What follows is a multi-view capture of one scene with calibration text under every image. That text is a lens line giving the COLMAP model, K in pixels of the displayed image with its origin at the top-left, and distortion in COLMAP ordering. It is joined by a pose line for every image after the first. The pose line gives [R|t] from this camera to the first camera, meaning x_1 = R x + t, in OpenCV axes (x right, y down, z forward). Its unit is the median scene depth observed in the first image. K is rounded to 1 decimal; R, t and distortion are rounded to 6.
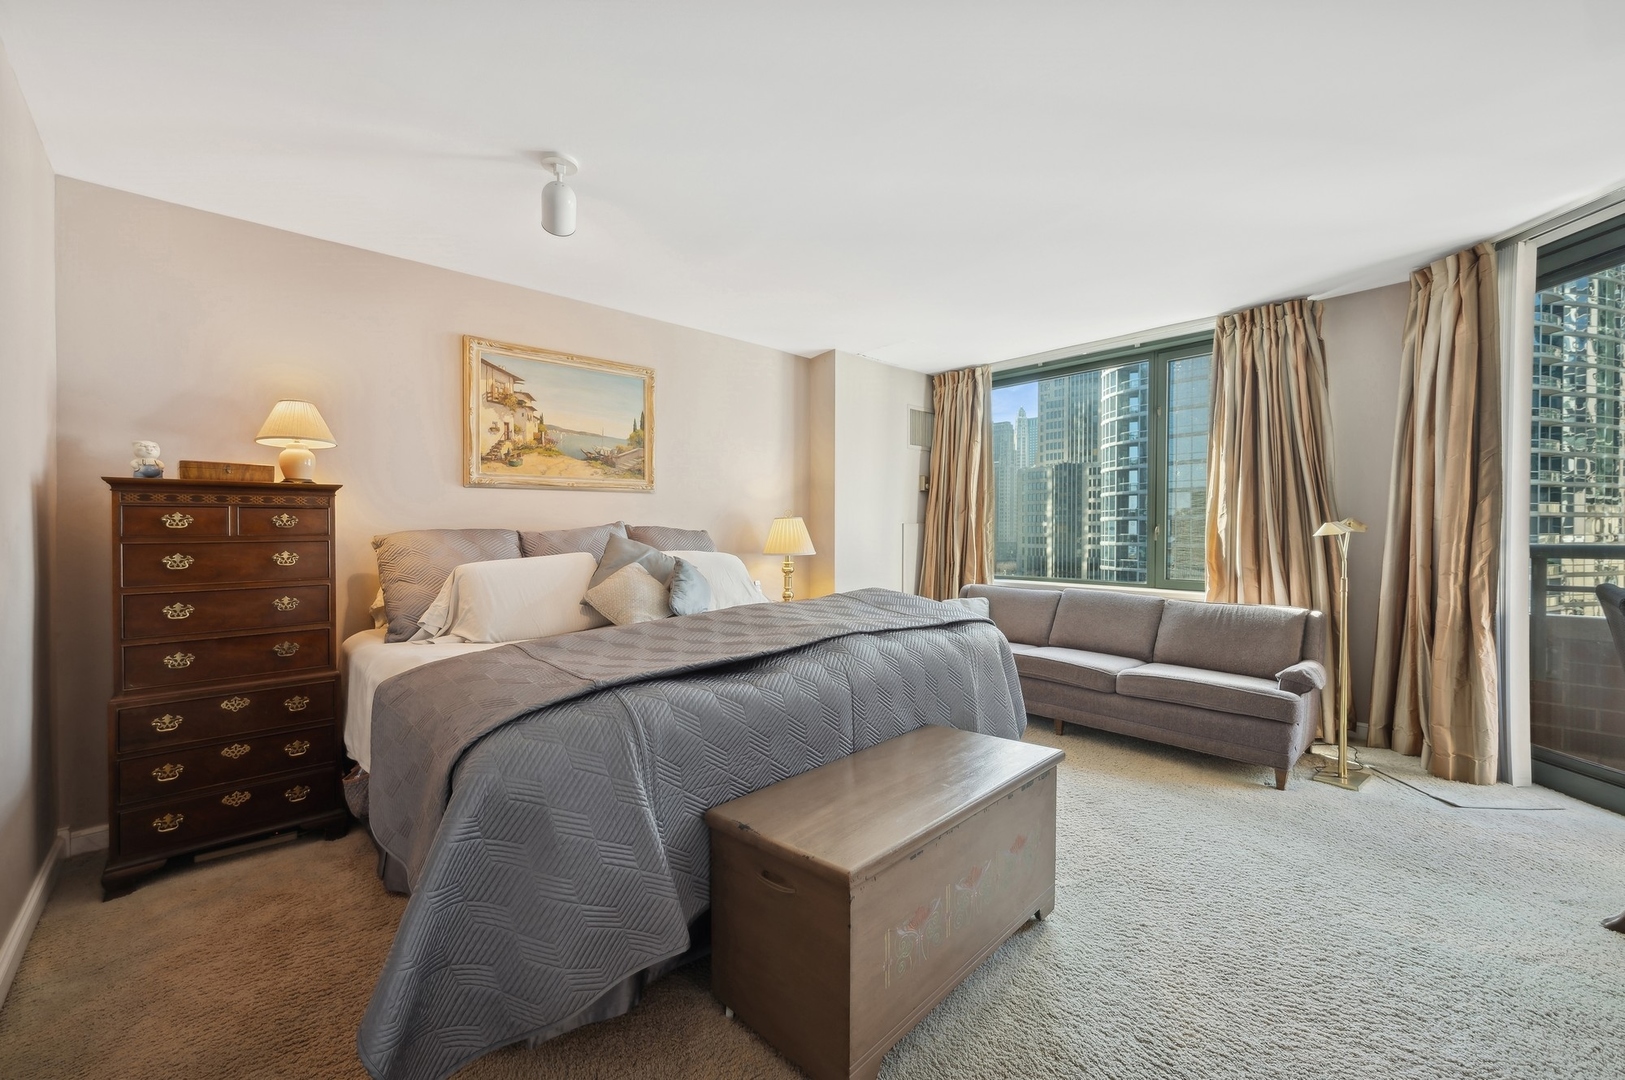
lens RADIAL K [[634.0, 0, 808.2], [0, 634.0, 532.9], [0, 0, 1]] dist [-0.014075, 0.000140]
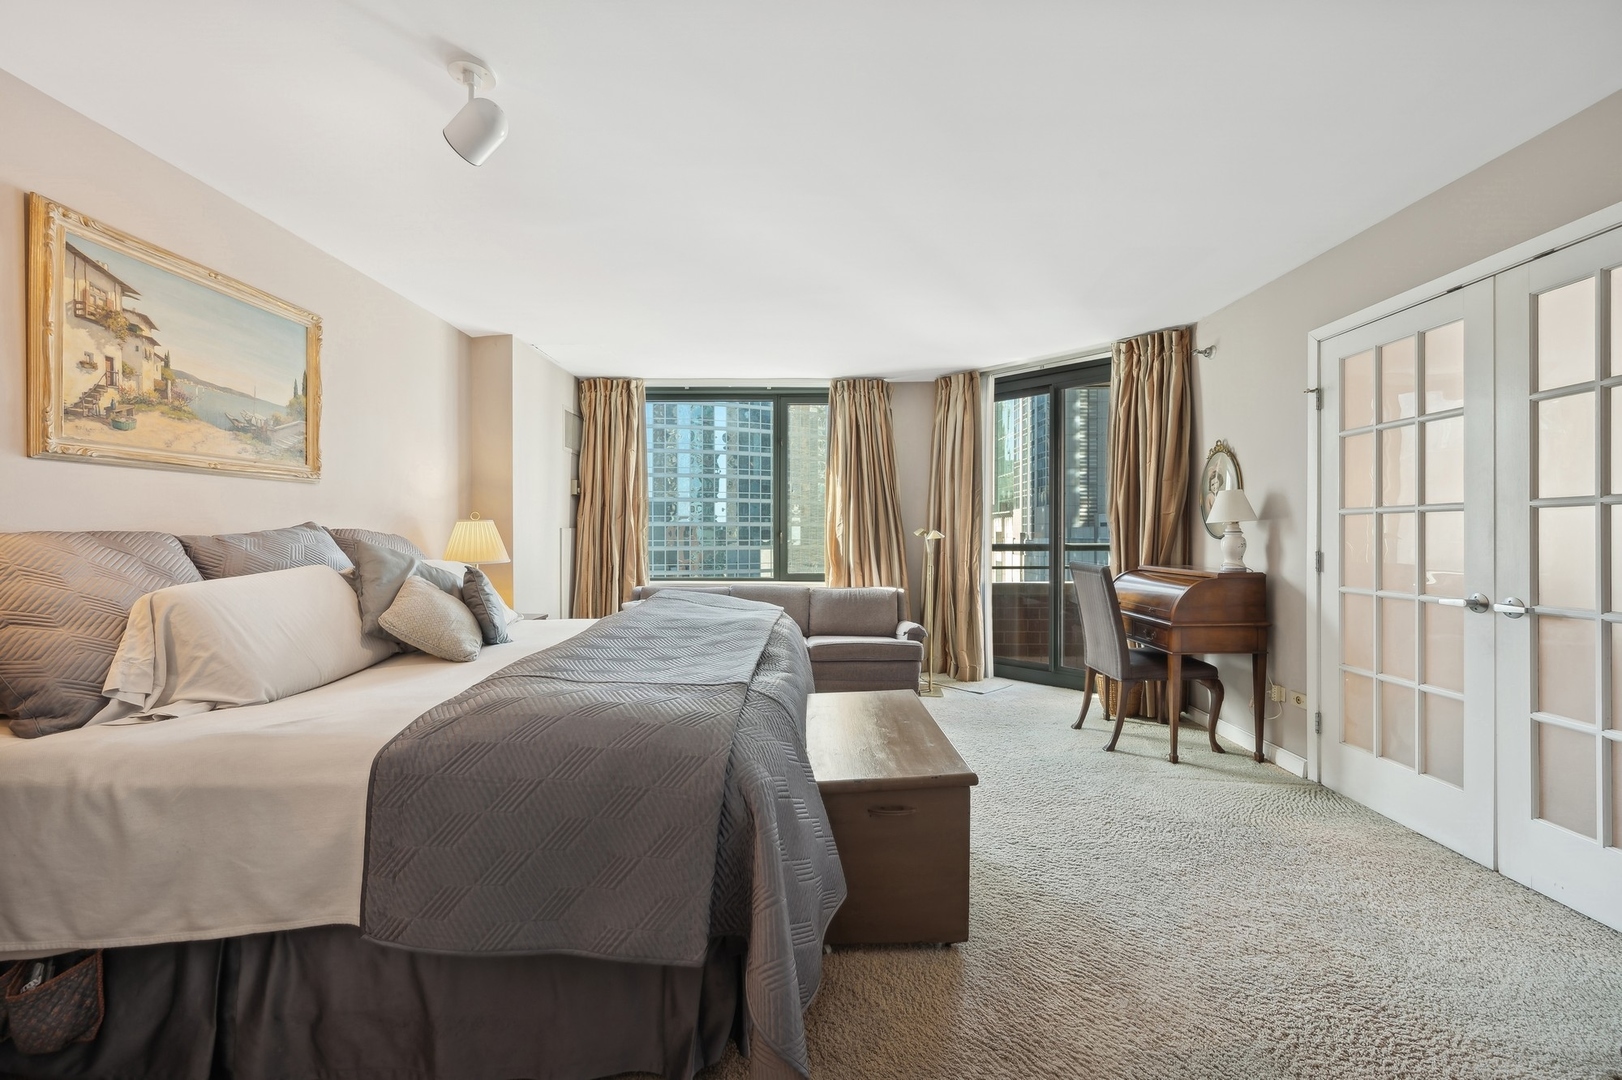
lens RADIAL K [[634.3, 0, 811.7], [0, 634.3, 537.1], [0, 0, 1]] dist [-0.013590, 0.000037]
pose [[0.691971, 0.000133, 0.721925, -0.427141], [0.001085, 0.999999, -0.001223, 0.000919], [-0.721925, 0.001630, 0.691970, 0.090686]]
